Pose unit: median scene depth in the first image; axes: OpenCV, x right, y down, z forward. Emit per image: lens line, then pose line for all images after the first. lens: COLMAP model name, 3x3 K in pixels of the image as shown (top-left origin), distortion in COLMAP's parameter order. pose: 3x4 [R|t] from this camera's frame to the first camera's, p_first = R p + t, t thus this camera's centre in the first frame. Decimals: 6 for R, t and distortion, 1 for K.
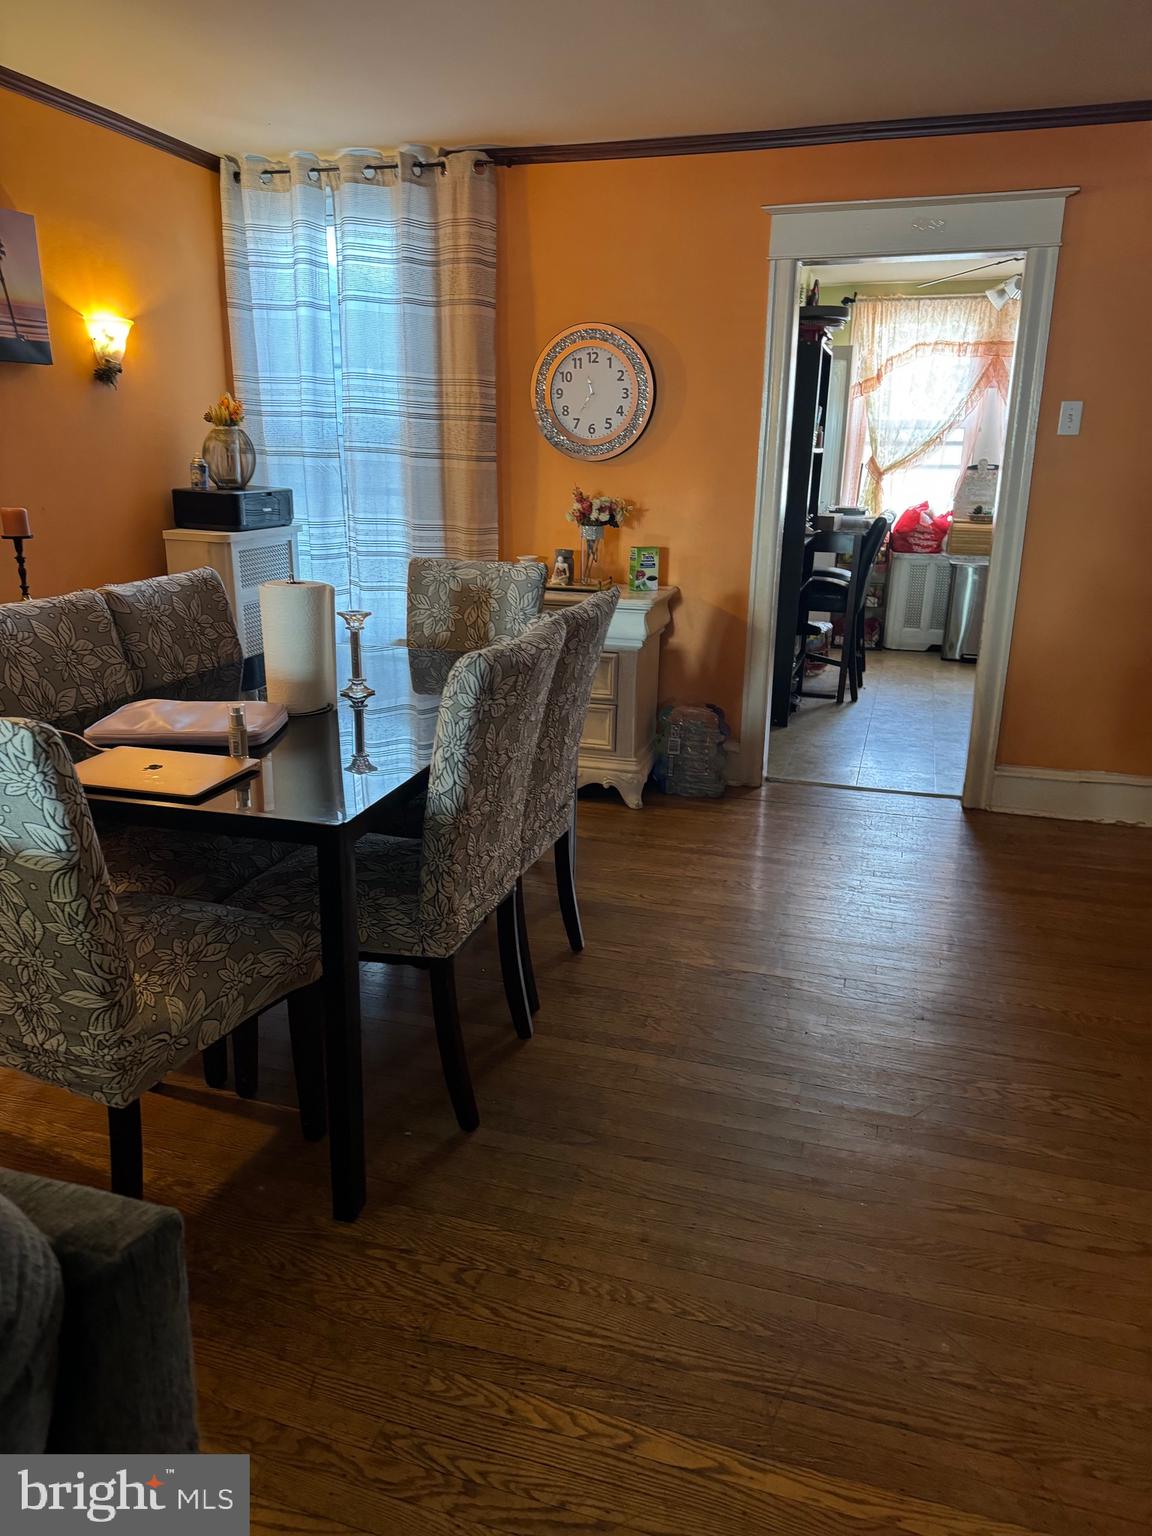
lens RADIAL K [[1083.6, 0, 570.5], [0, 1083.6, 771.7], [0, 0, 1]] dist [0.013054, -0.004177]
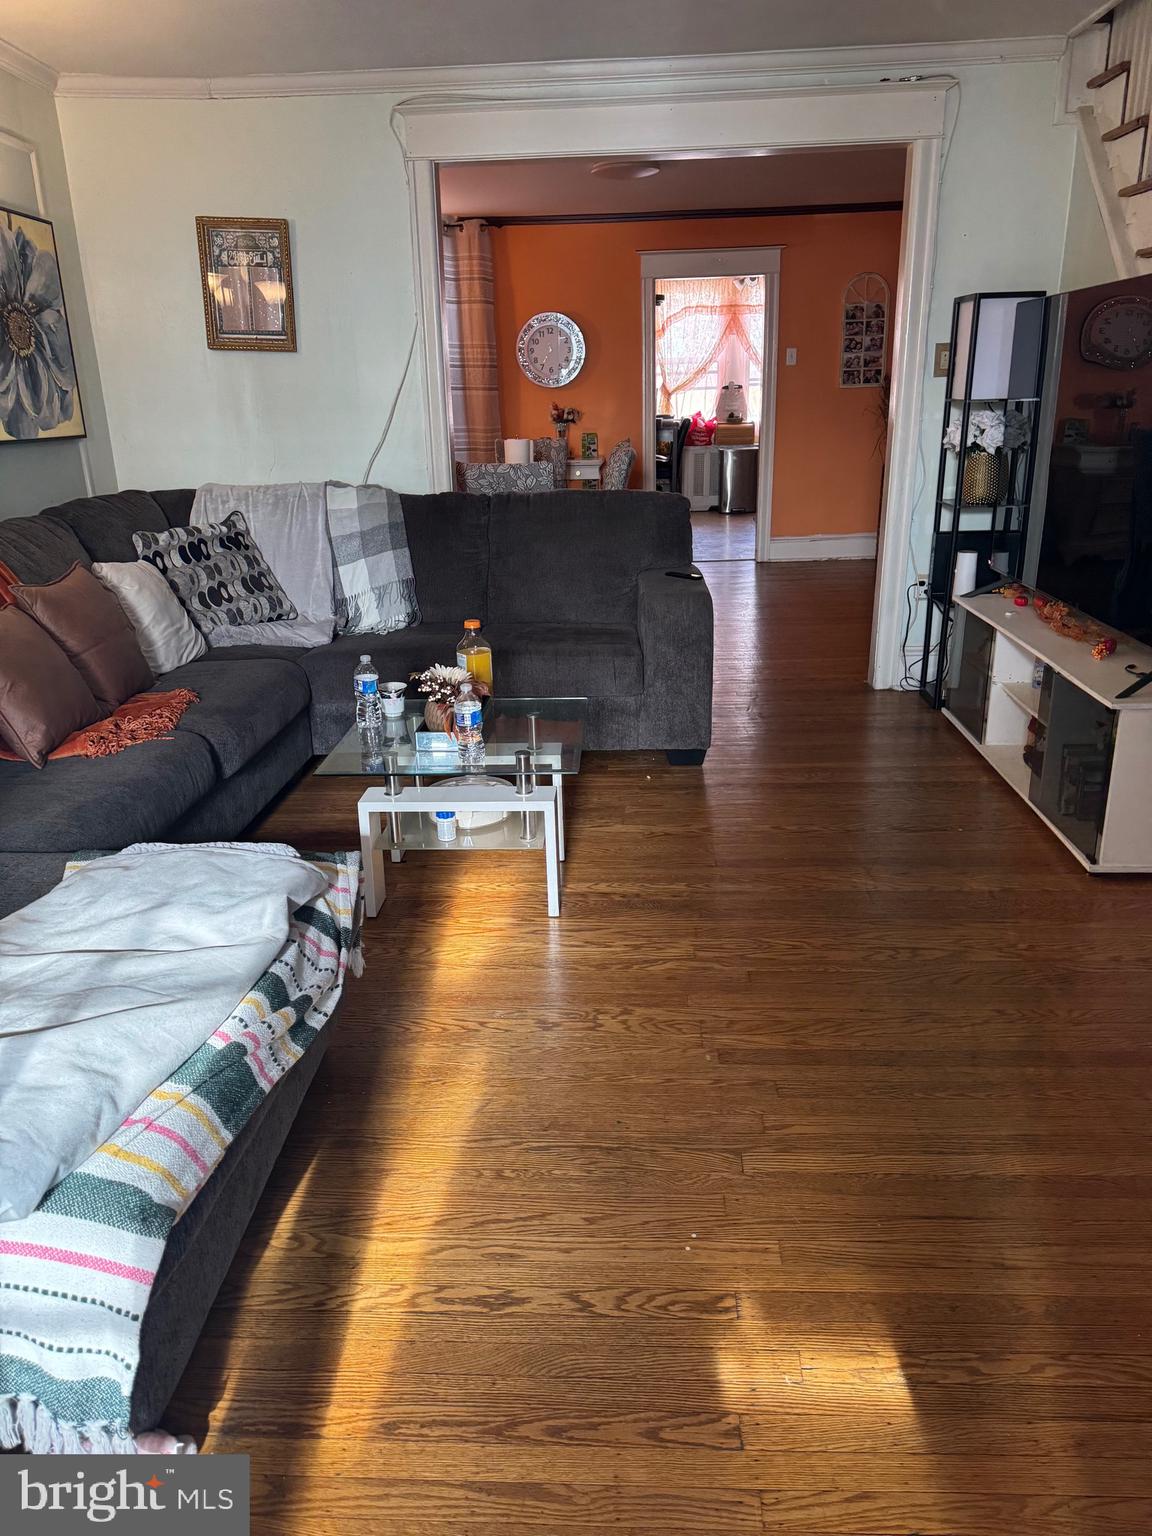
lens RADIAL K [[1083.6, 0, 581.5], [0, 1083.6, 765.9], [0, 0, 1]] dist [0.013054, -0.004177]
pose [[0.965654, -0.117408, 0.231793, -0.422080], [0.106446, 0.992549, 0.059288, 0.237531], [-0.237027, -0.032578, 0.970957, -0.792105]]
